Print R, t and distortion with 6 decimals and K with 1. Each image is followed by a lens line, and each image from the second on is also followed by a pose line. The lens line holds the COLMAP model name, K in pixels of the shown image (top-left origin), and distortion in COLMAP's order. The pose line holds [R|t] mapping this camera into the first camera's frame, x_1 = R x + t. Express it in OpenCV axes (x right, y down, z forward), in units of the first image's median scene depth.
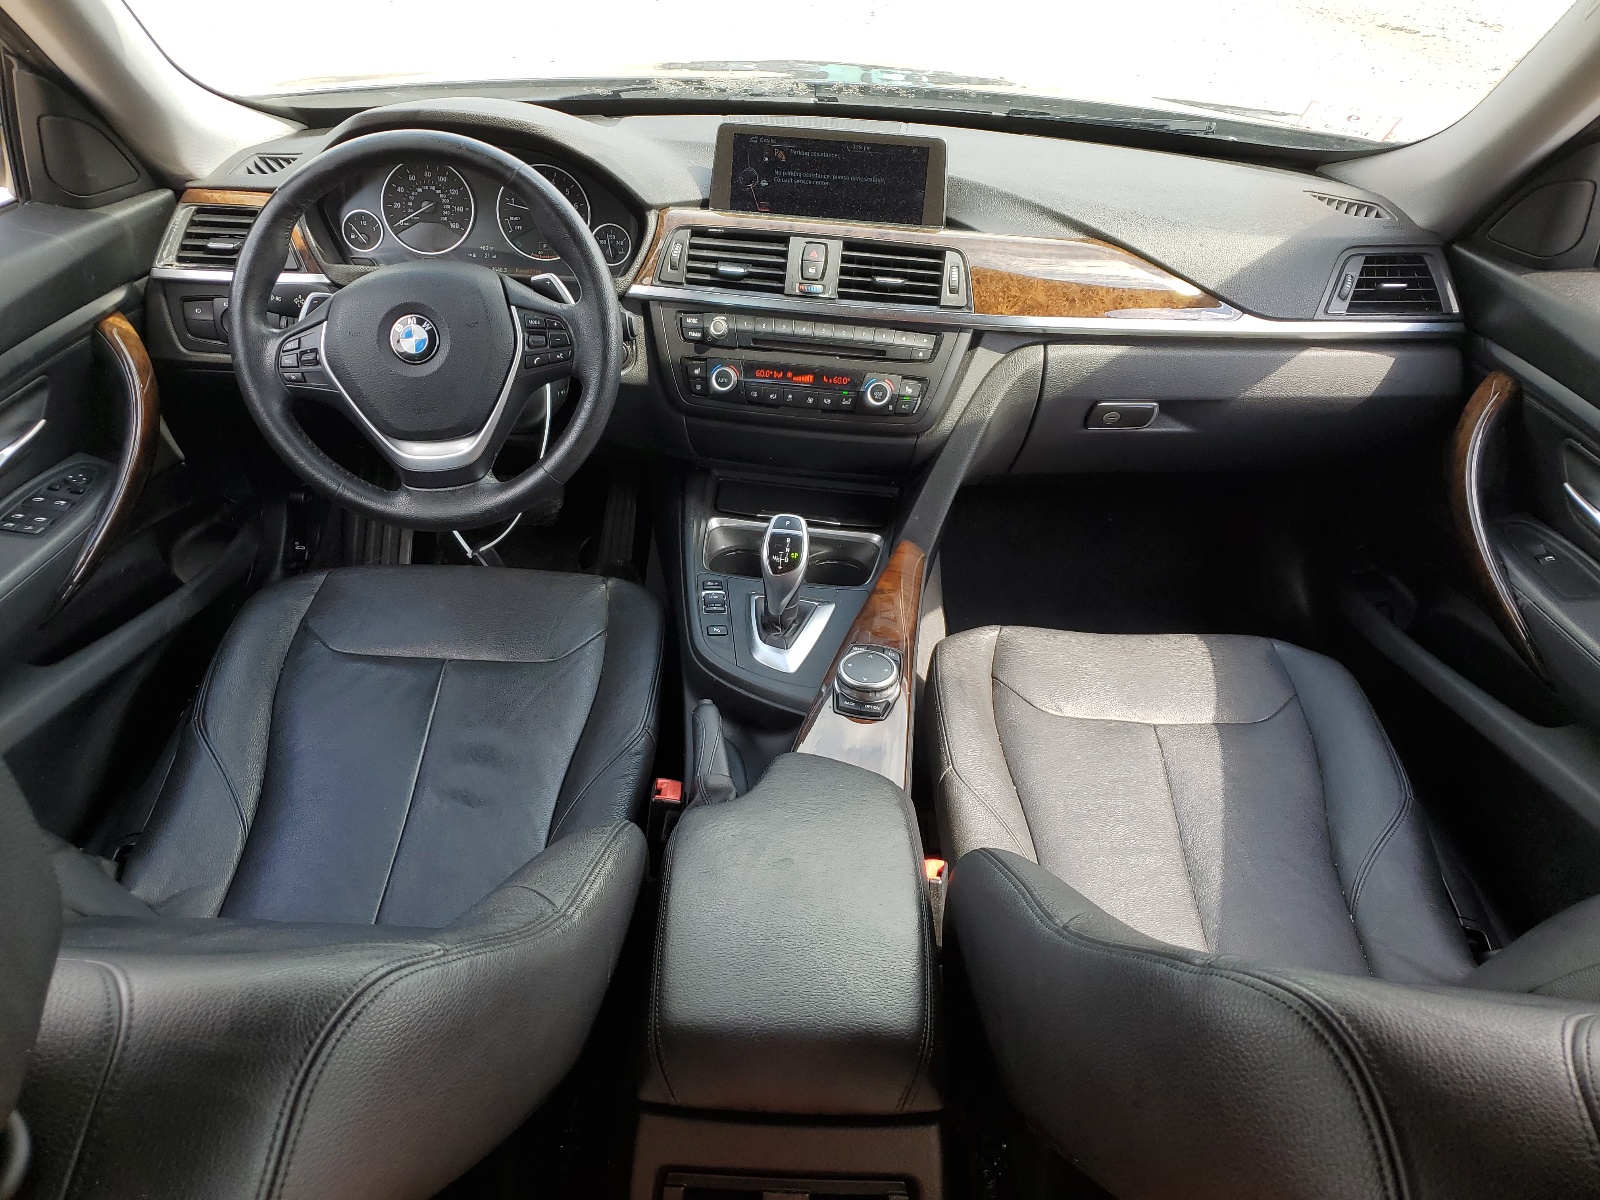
lens RADIAL K [[1218.8, 0, 799.5], [0, 1218.8, 599.0], [0, 0, 1]] dist [-0.004587, -0.001008]
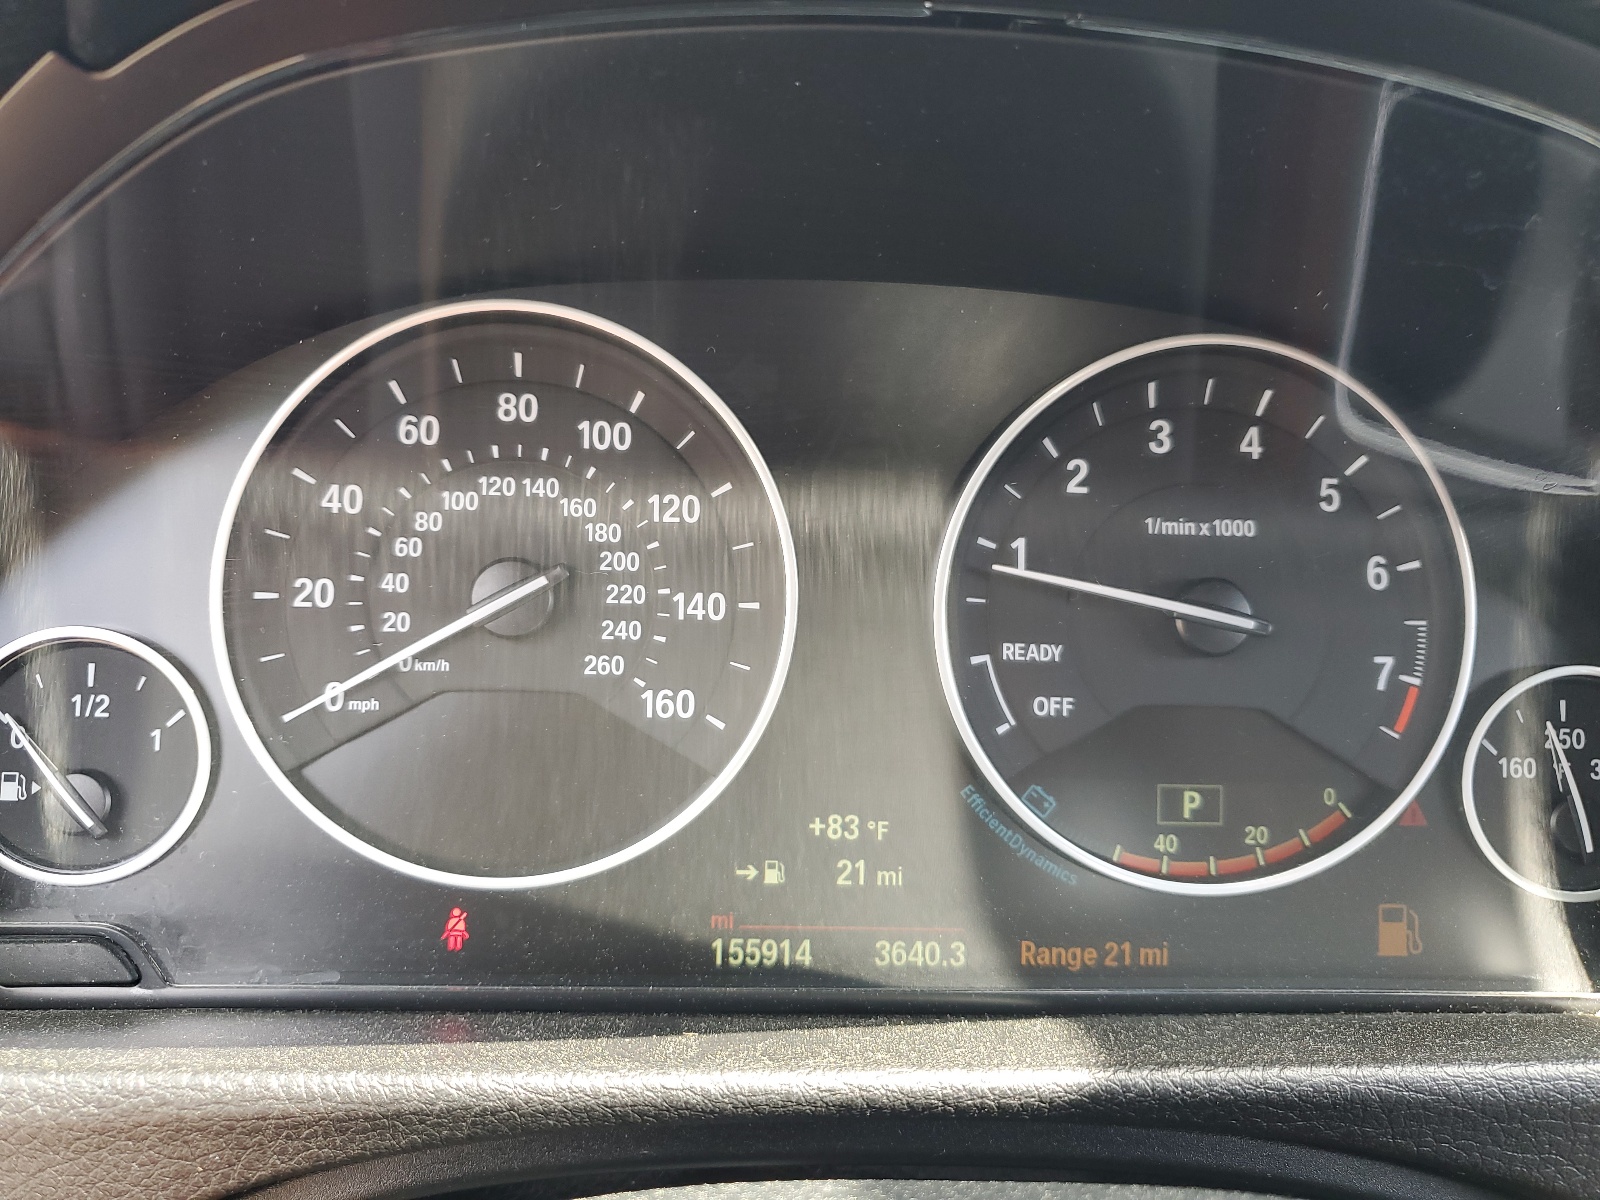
lens RADIAL K [[1218.8, 0, 799.6], [0, 1218.8, 600.1], [0, 0, 1]] dist [-0.004587, -0.001008]
pose [[0.994356, -0.023508, 0.103459, -0.283687], [0.052648, 0.955941, -0.288799, -0.273316], [-0.092112, 0.292616, 0.951783, 0.843180]]
